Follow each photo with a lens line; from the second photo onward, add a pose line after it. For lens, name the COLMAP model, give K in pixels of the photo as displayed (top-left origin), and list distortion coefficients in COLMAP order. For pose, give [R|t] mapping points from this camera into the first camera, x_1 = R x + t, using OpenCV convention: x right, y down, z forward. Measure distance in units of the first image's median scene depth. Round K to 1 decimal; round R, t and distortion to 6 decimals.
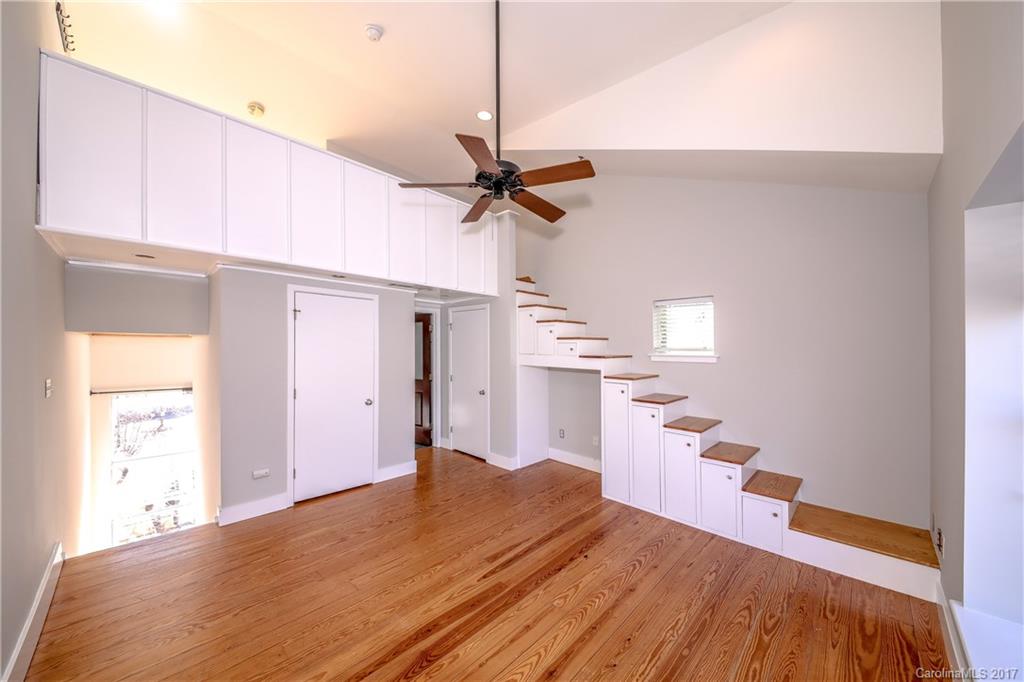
lens RADIAL K [[363.3, 0, 512.0], [0, 363.3, 341.0], [0, 0, 1]] dist [0.000653, -0.000035]
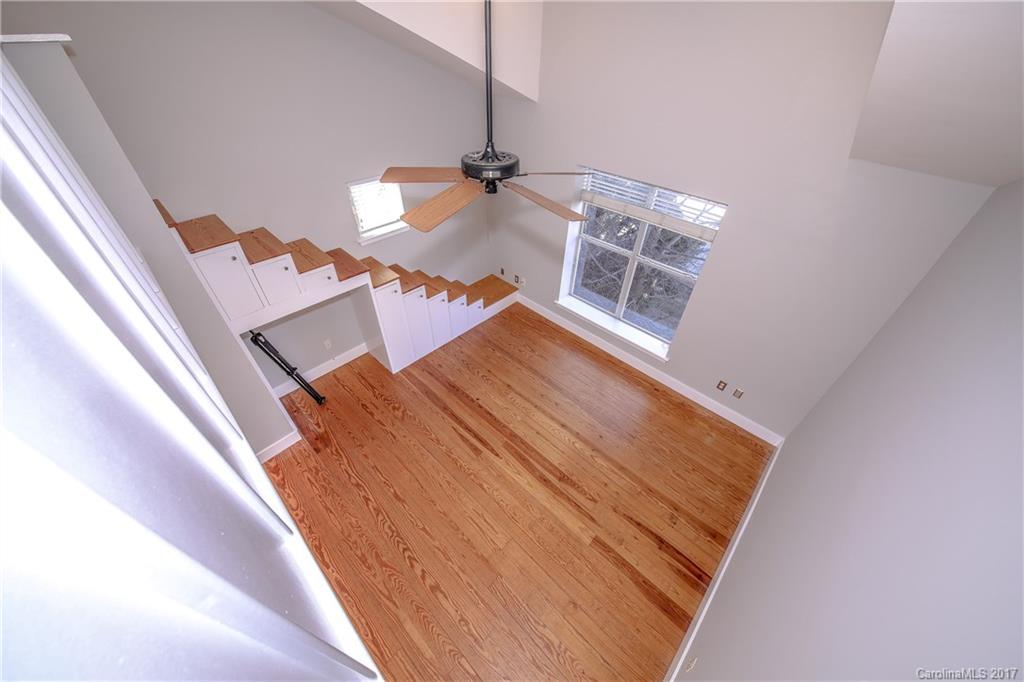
lens RADIAL K [[363.3, 0, 512.0], [0, 363.3, 341.0], [0, 0, 1]] dist [0.000653, -0.000035]
pose [[-0.009778, -0.654004, 0.756428, -0.827509], [-0.035307, 0.756218, 0.653367, -0.633317], [-0.999329, -0.020318, -0.030485, 0.910810]]
